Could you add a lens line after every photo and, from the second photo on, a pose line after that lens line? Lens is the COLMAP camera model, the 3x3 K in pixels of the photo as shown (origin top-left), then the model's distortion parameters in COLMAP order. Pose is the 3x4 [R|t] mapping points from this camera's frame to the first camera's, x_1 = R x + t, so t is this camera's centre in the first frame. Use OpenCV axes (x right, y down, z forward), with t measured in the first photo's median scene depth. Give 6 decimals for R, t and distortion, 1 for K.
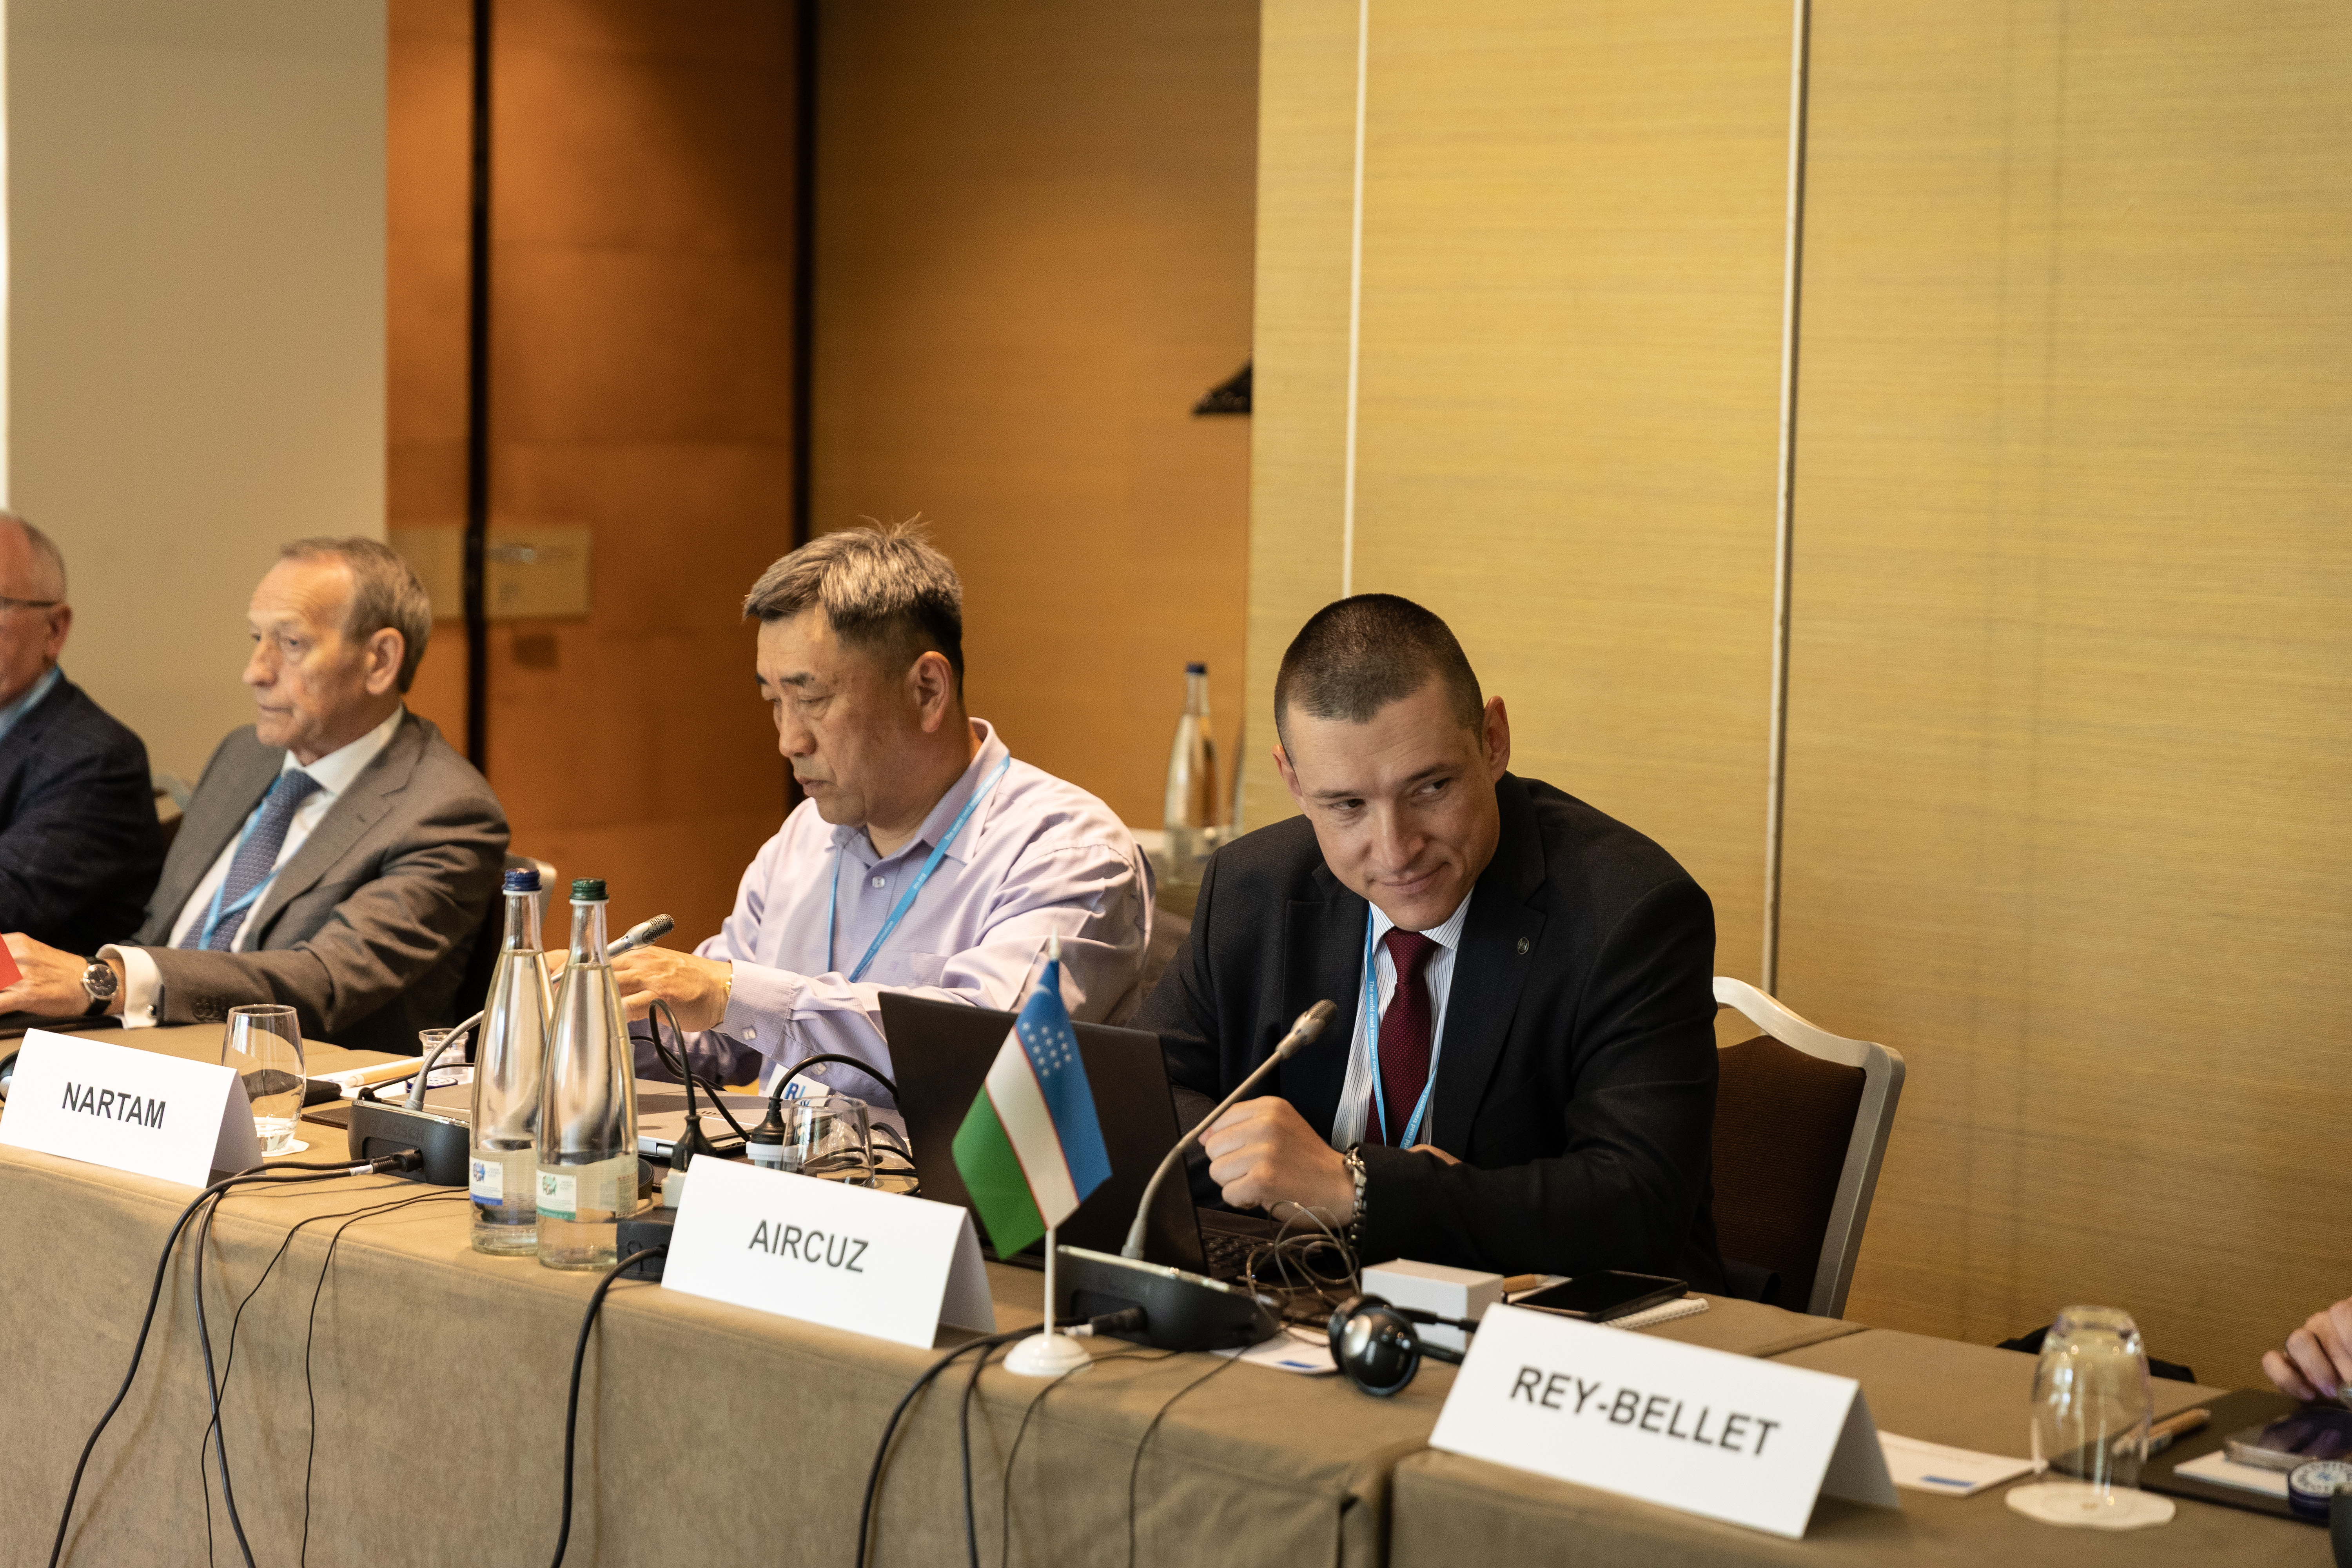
lens RADIAL K [[4447.6, 0, 1176.0], [0, 4447.6, 784.0], [0, 0, 1]] dist [-0.015101, 0.261280]
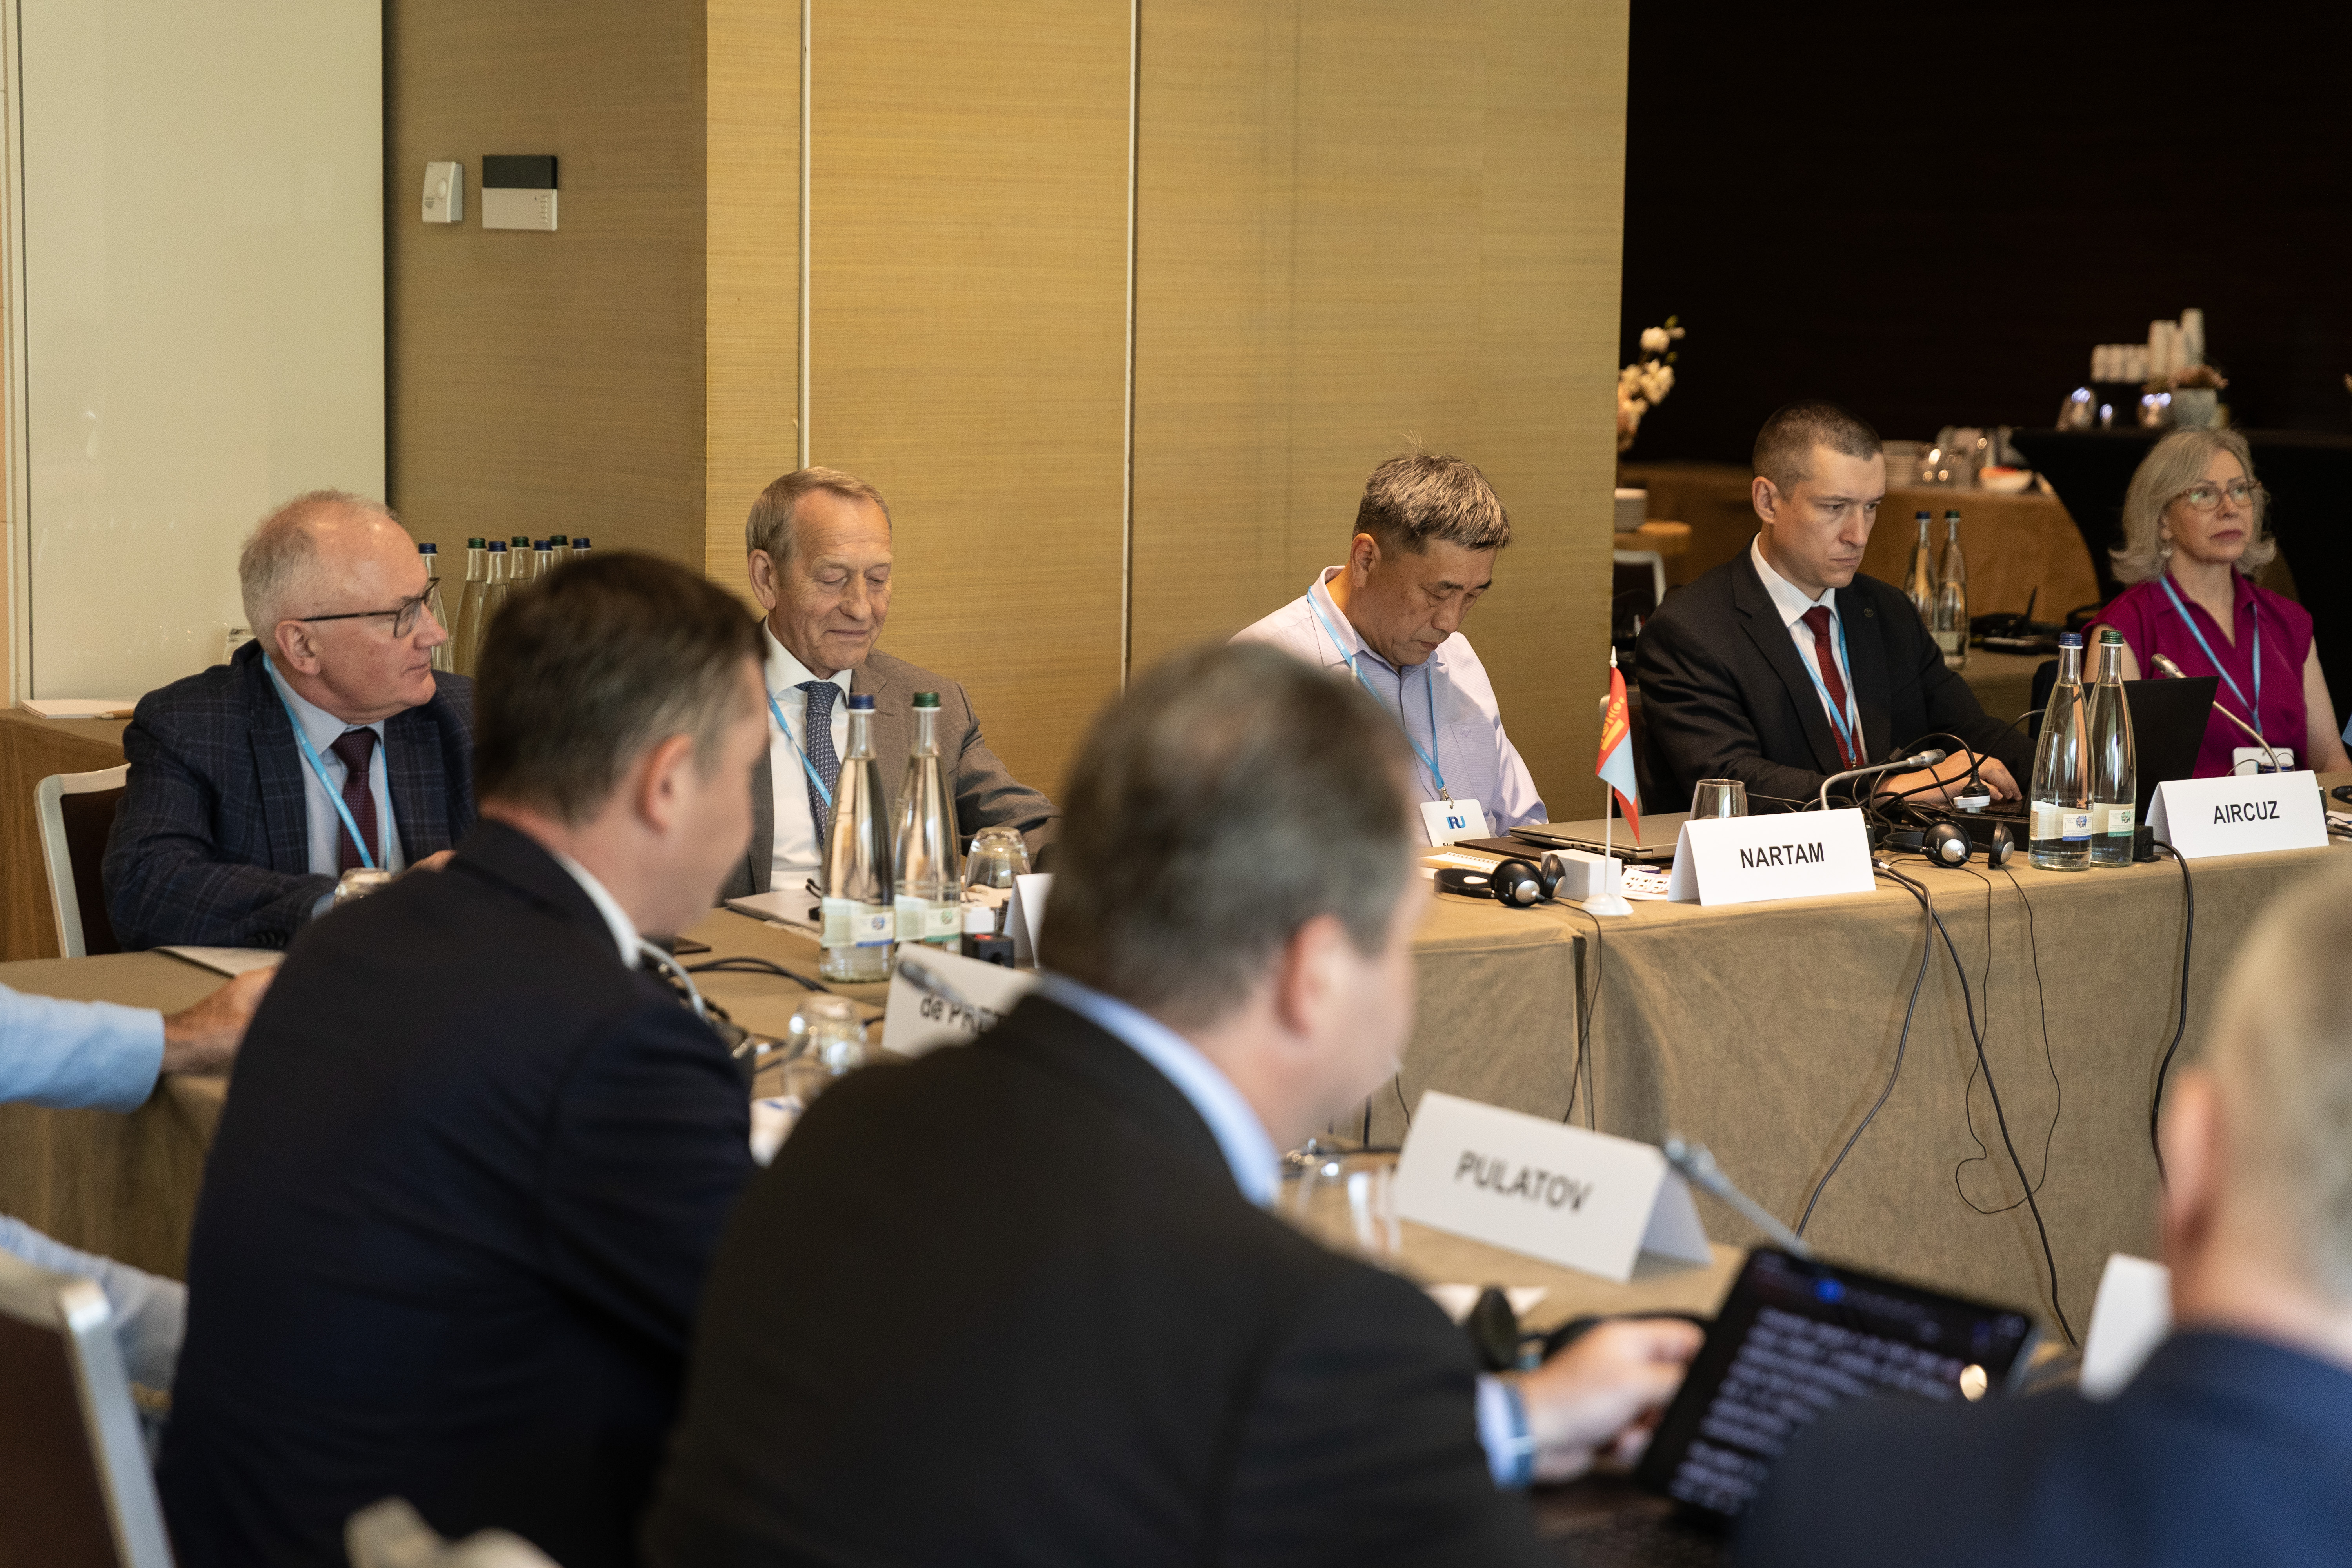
lens RADIAL K [[4447.4, 0, 1176.0], [0, 4447.4, 784.0], [0, 0, 1]] dist [-0.015101, 0.261280]
pose [[0.232334, -0.132590, 0.963556, -1.291184], [0.081481, 0.989836, 0.116559, -0.102011], [-0.969217, 0.051431, 0.240776, 0.671086]]
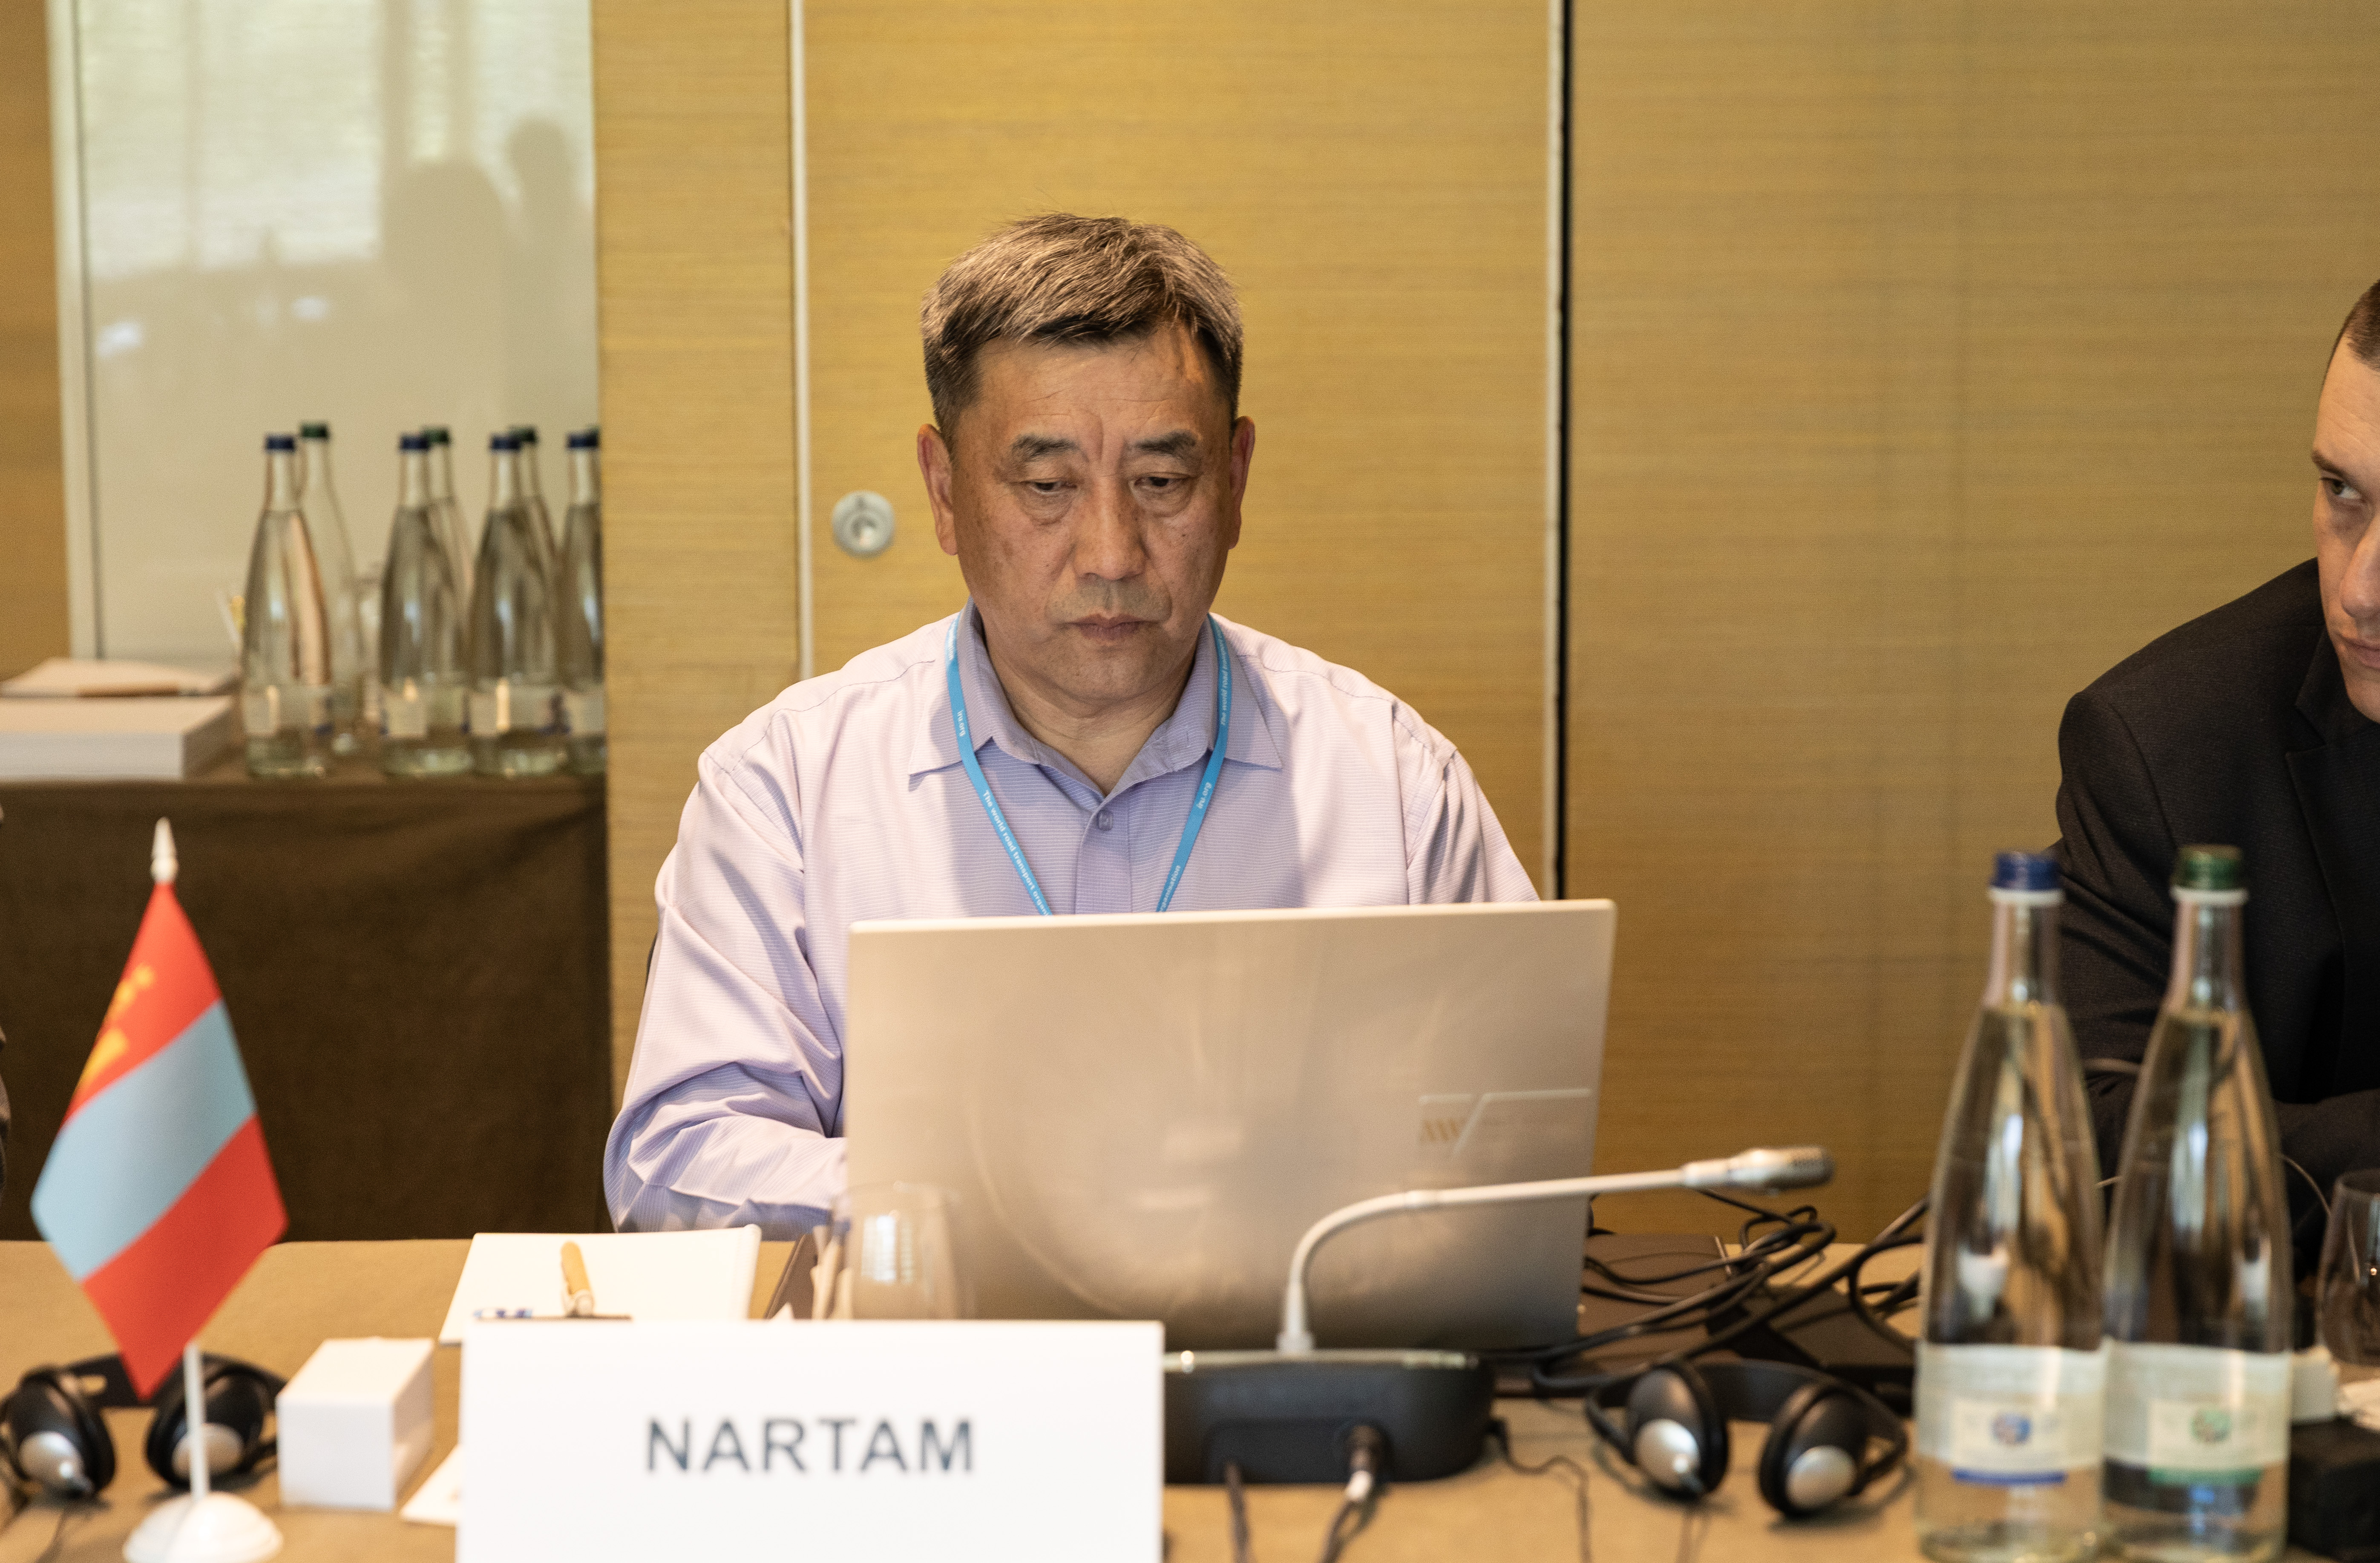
lens RADIAL K [[4784.7, 0, 1190.0], [0, 4784.7, 781.5], [0, 0, 1]] dist [-0.007245, -0.052481]
pose [[0.773291, -0.117667, 0.623038, -0.415689], [0.080379, 0.992894, 0.087755, -0.033821], [-0.628936, -0.017781, 0.777253, 0.450000]]
